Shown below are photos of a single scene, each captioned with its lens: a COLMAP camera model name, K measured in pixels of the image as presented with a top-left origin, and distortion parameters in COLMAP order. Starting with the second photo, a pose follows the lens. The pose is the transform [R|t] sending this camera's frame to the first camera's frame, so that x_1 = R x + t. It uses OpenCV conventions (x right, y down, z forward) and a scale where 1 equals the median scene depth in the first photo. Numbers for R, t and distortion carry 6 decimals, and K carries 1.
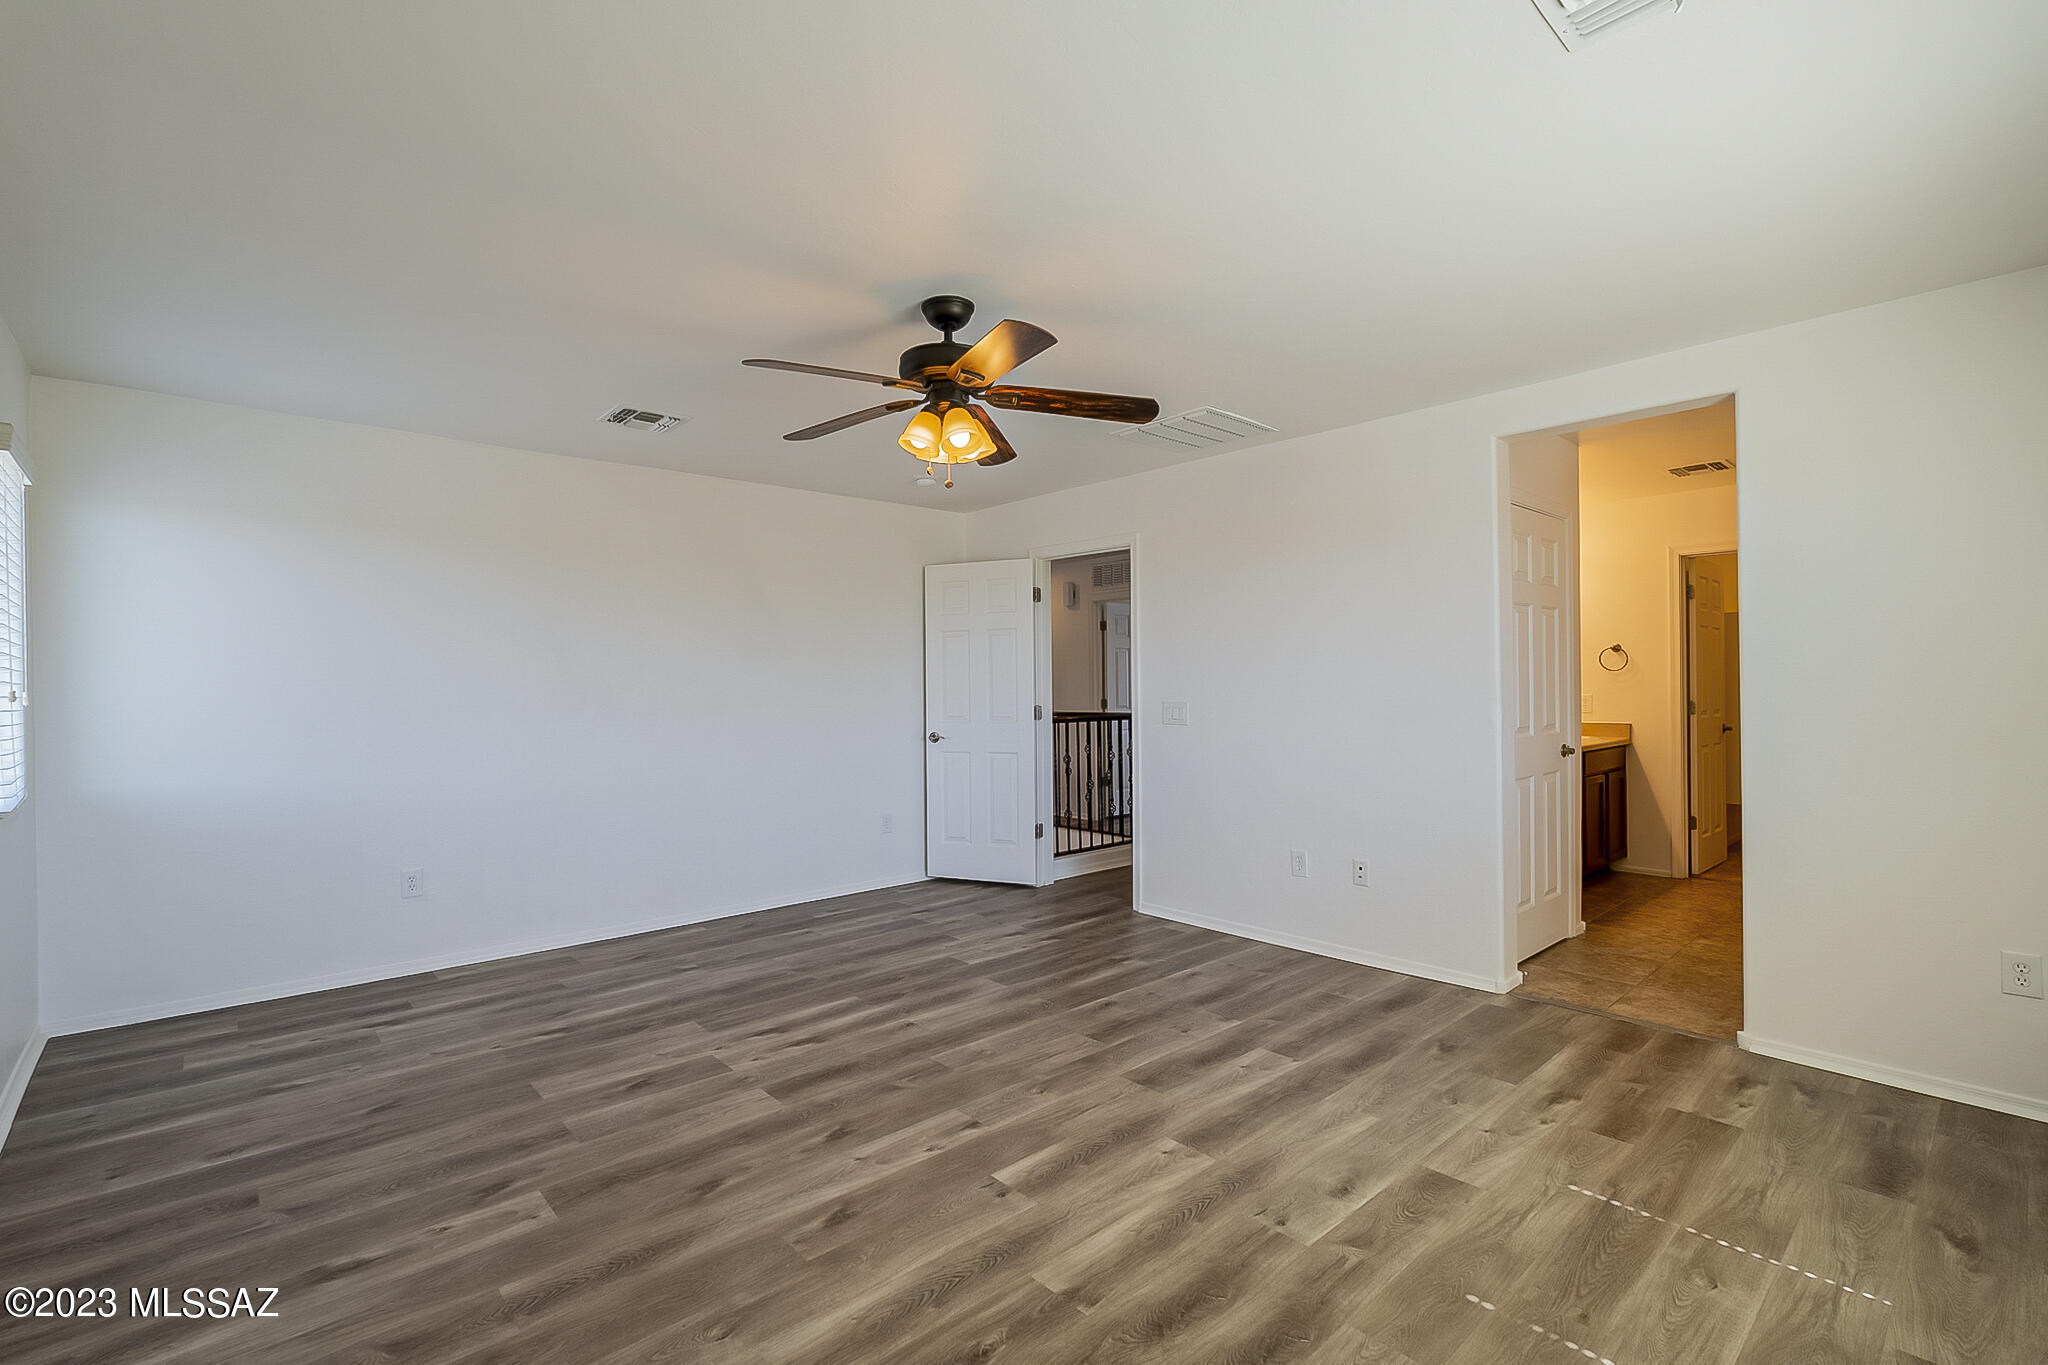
lens RADIAL K [[911.4, 0, 1020.2], [0, 911.4, 687.7], [0, 0, 1]] dist [-0.000014, -0.000436]
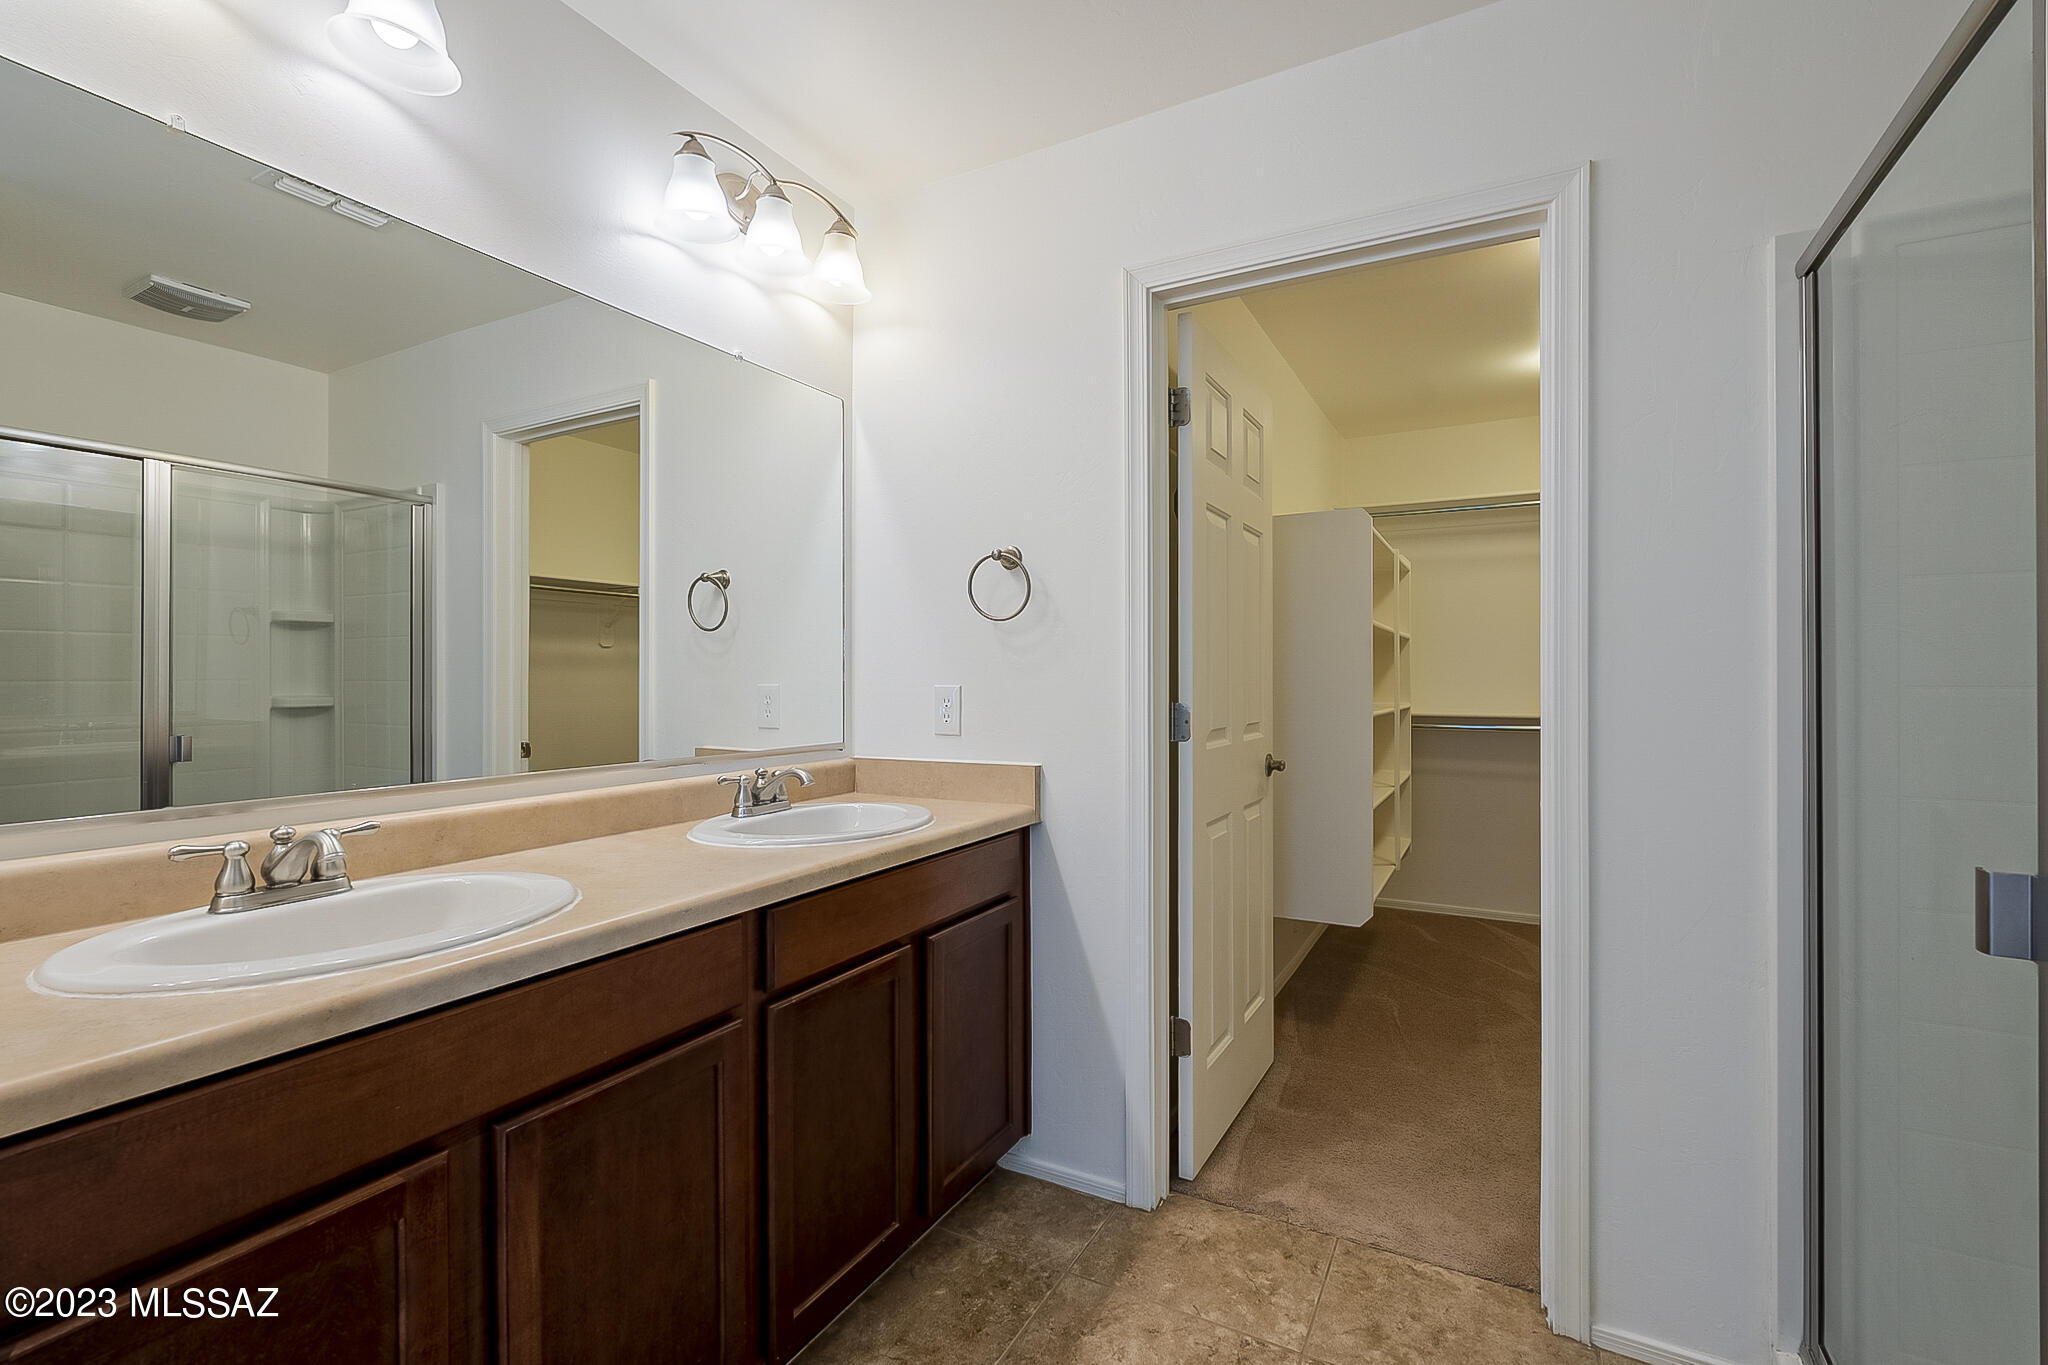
lens RADIAL K [[911.4, 0, 1025.3], [0, 911.4, 678.1], [0, 0, 1]] dist [-0.000014, -0.000436]
pose [[0.943670, 0.005024, 0.330851, 0.545158], [-0.005485, 0.999985, 0.000460, 0.004273], [-0.330843, -0.002249, 0.943683, 0.661492]]
